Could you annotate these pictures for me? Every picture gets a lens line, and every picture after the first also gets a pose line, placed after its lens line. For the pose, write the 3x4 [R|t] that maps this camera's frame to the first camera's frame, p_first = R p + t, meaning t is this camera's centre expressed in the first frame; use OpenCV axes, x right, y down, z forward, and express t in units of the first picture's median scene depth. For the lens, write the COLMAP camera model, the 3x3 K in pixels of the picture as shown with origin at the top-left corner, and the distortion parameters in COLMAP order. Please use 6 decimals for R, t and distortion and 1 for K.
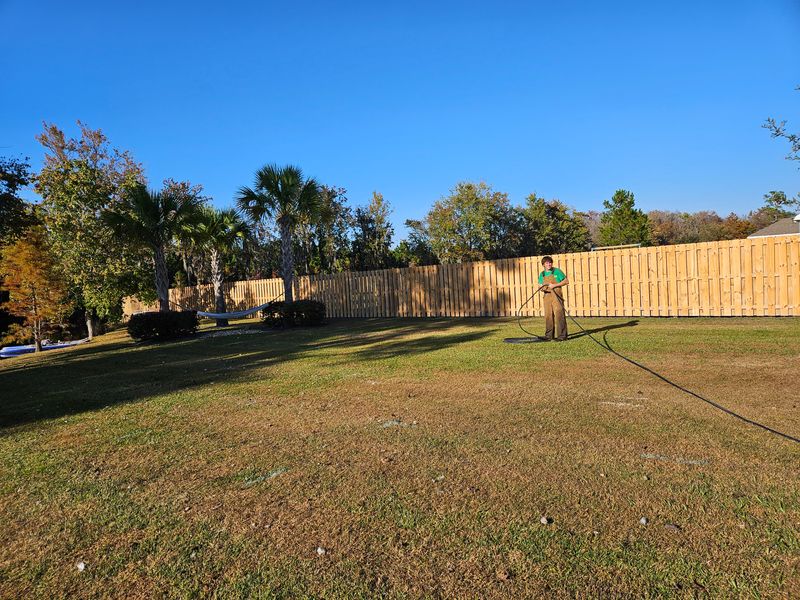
lens RADIAL K [[535.1, 0, 400.0], [0, 535.1, 300.0], [0, 0, 1]] dist [0.038063, -0.037303]
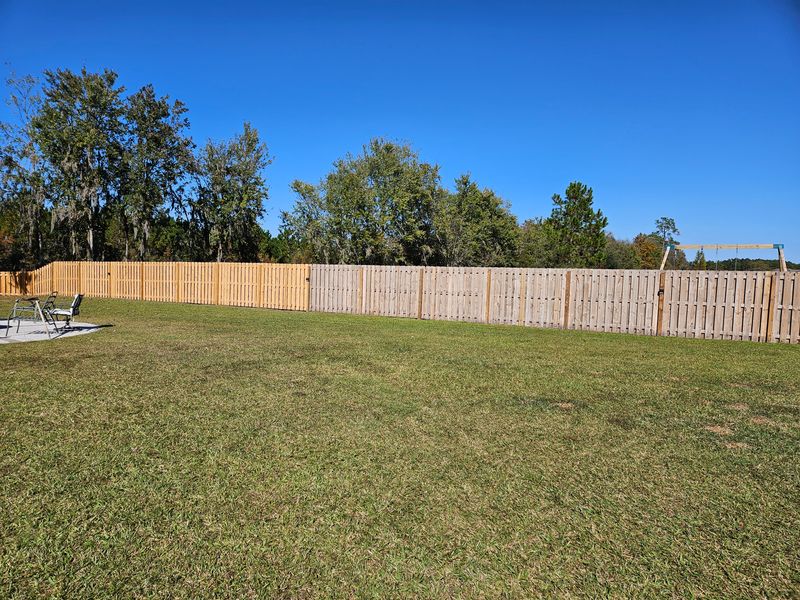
lens RADIAL K [[535.1, 0, 400.0], [0, 535.1, 300.0], [0, 0, 1]] dist [0.038063, -0.037303]
pose [[0.974852, 0.074362, 0.210080, 0.012514], [-0.075105, 0.997166, -0.004449, -0.013575], [-0.209815, -0.011440, 0.977674, 0.319560]]
